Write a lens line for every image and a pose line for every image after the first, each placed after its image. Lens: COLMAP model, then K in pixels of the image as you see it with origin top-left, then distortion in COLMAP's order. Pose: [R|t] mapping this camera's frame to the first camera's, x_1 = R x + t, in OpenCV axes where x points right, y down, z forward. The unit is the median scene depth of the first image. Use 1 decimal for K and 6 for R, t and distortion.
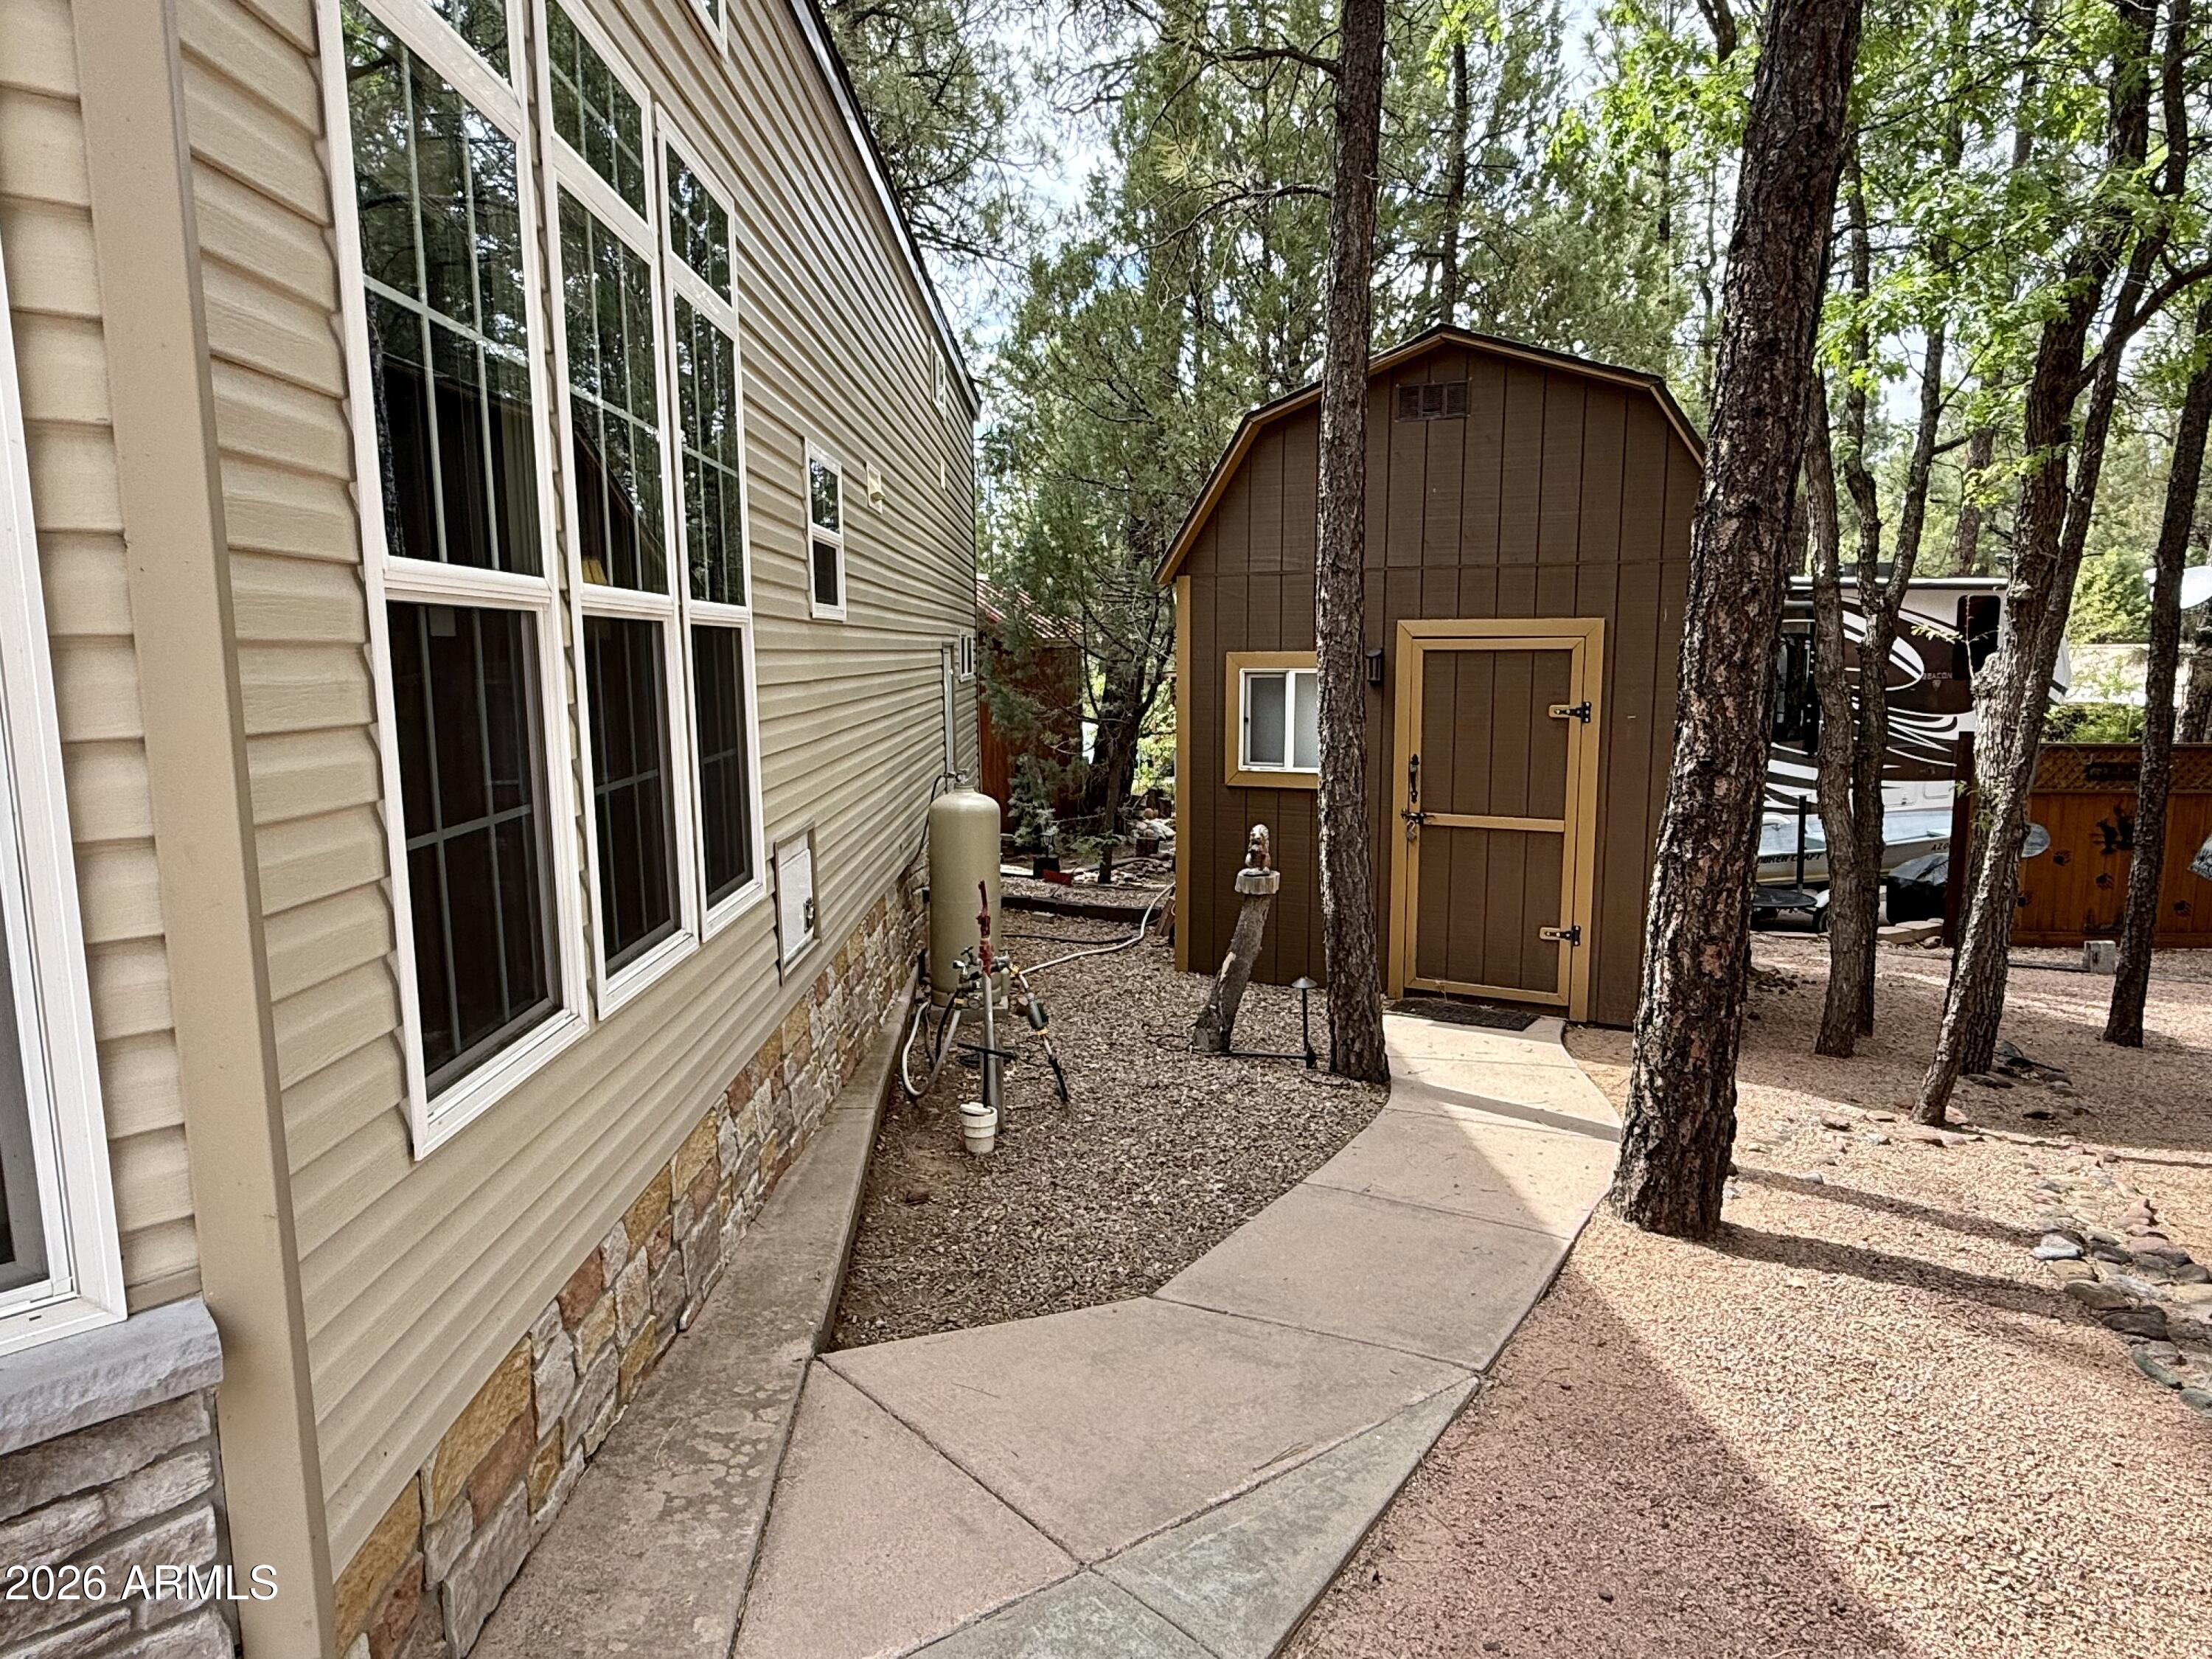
lens RADIAL K [[1349.6, 0, 1090.7], [0, 1349.6, 826.5], [0, 0, 1]] dist [0.002204, 0.001471]
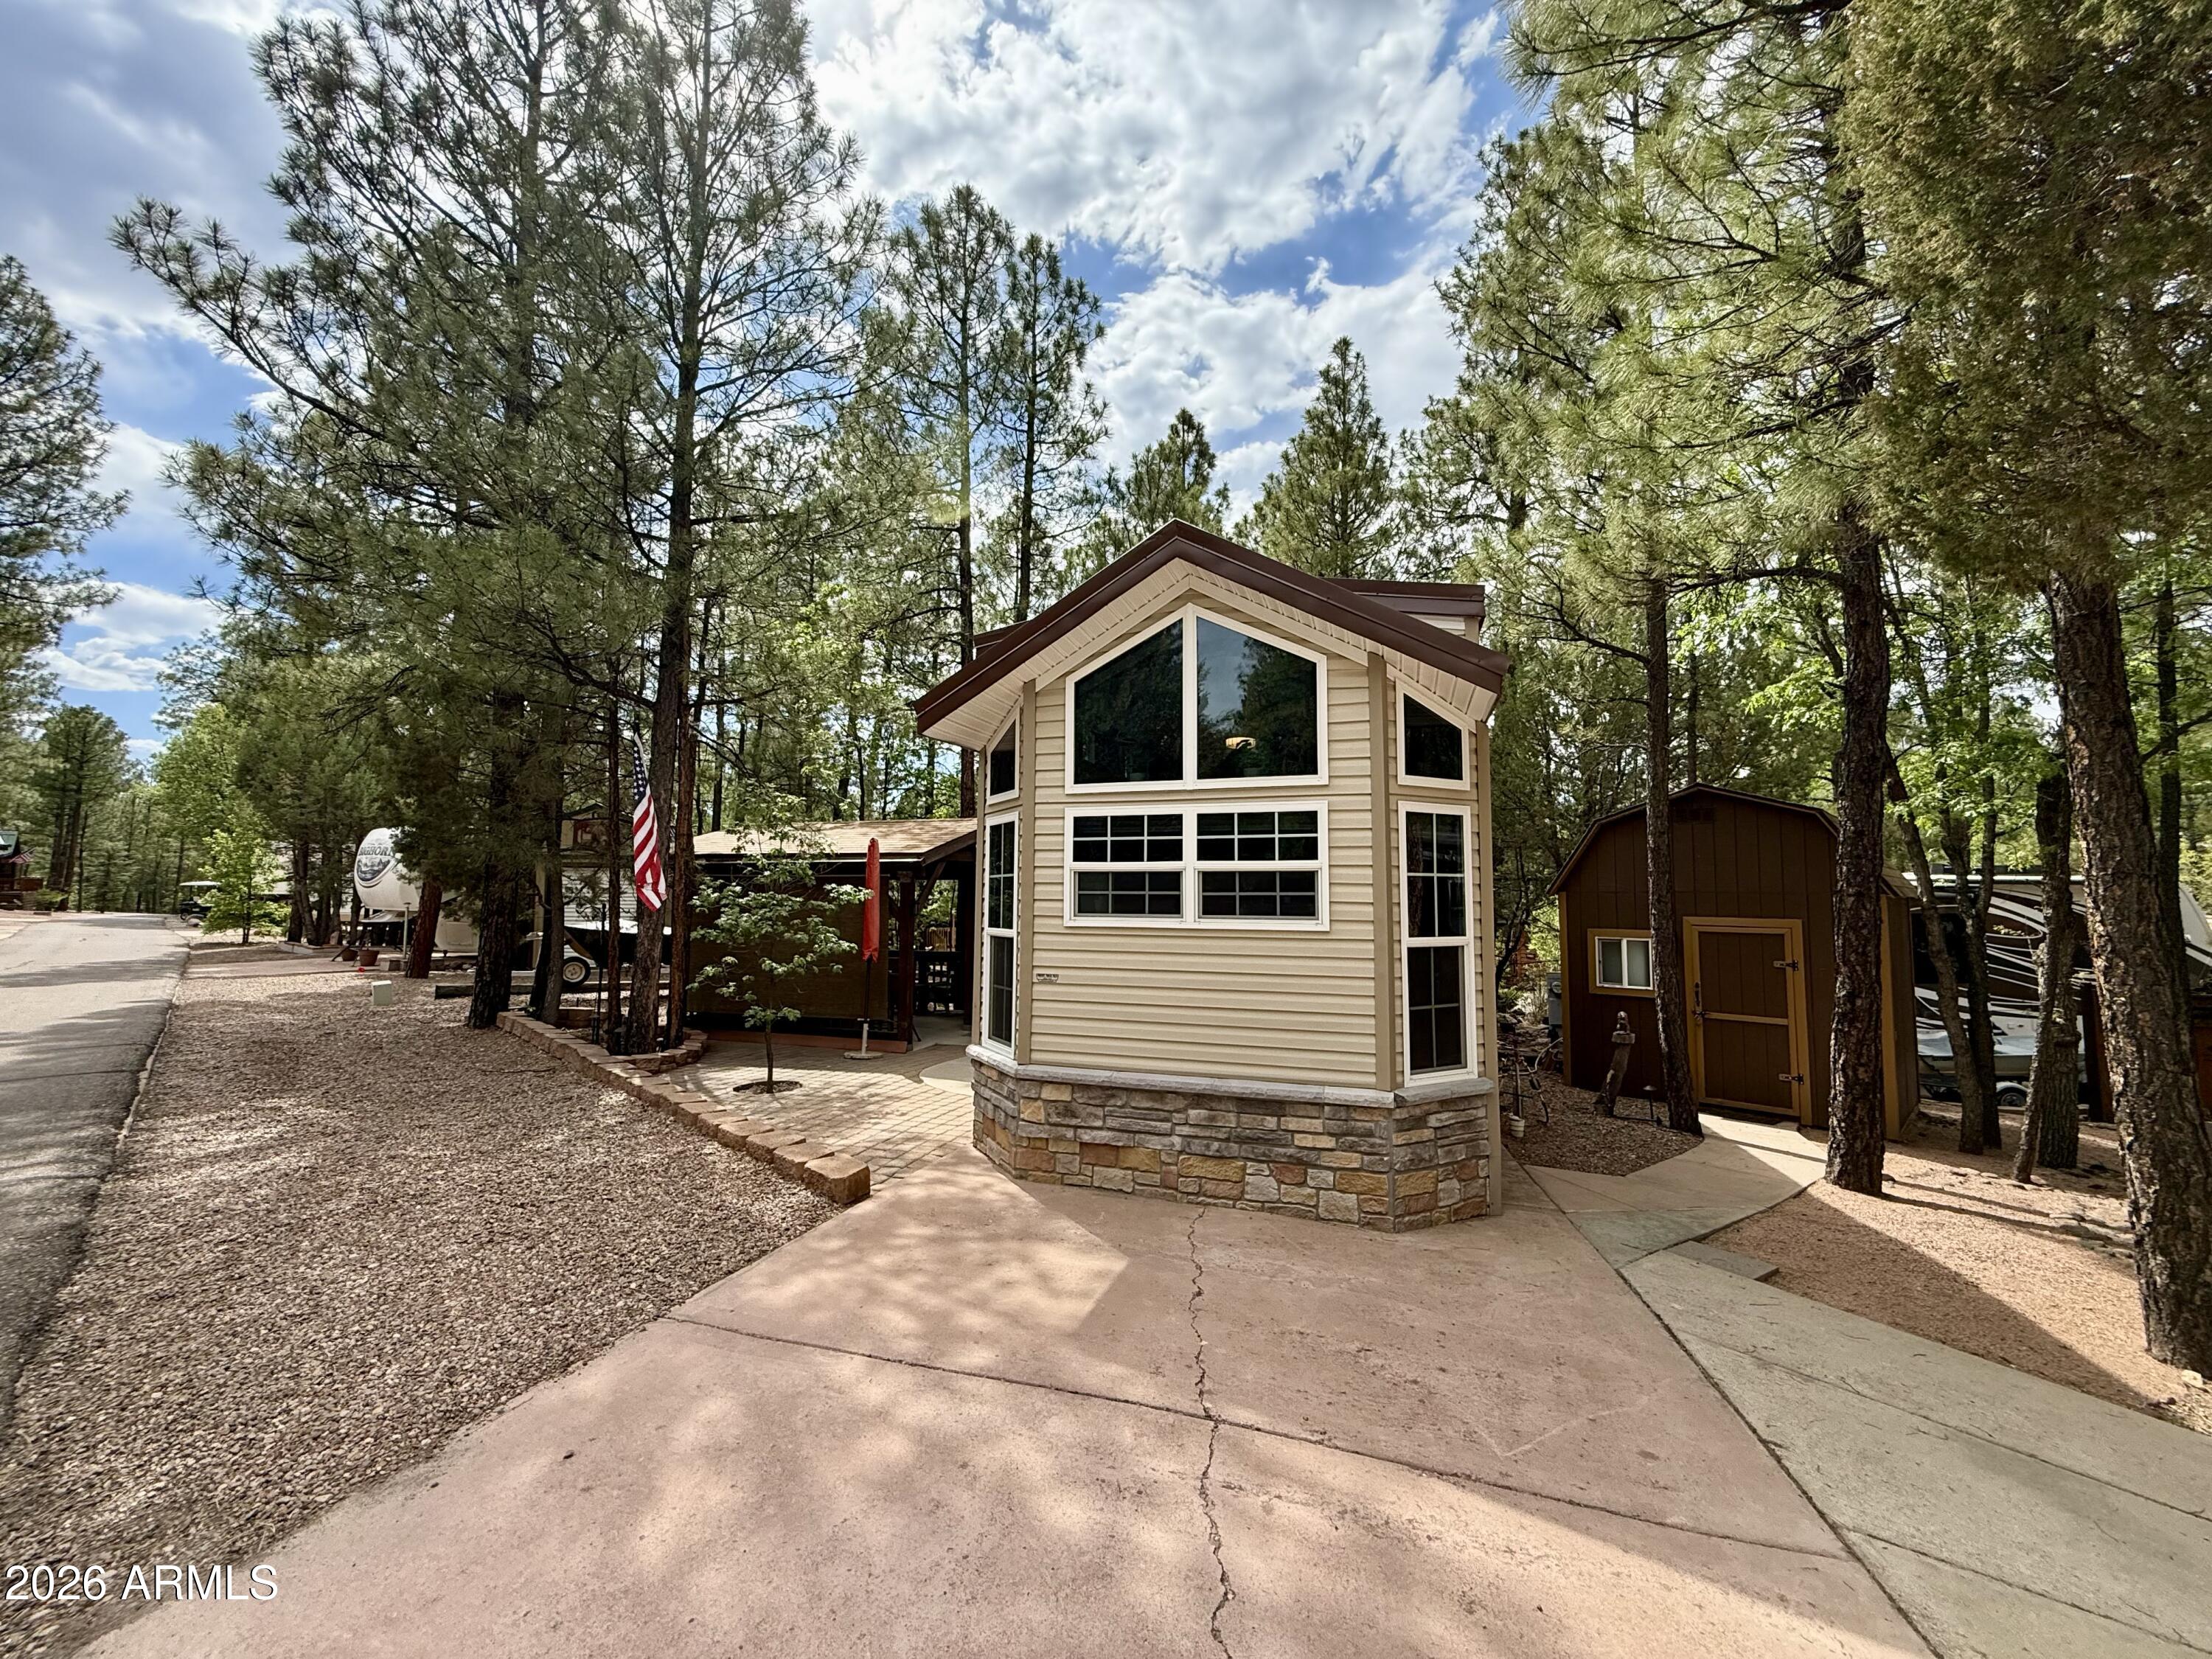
lens RADIAL K [[871.5, 0, 1106.0], [0, 871.5, 829.5], [0, 0, 1]] dist [0.000096, -0.000024]
pose [[0.947894, -0.011478, -0.318379, -0.211528], [-0.054111, 0.979030, -0.196397, 0.031525], [0.313957, 0.203392, 0.927396, -0.626797]]
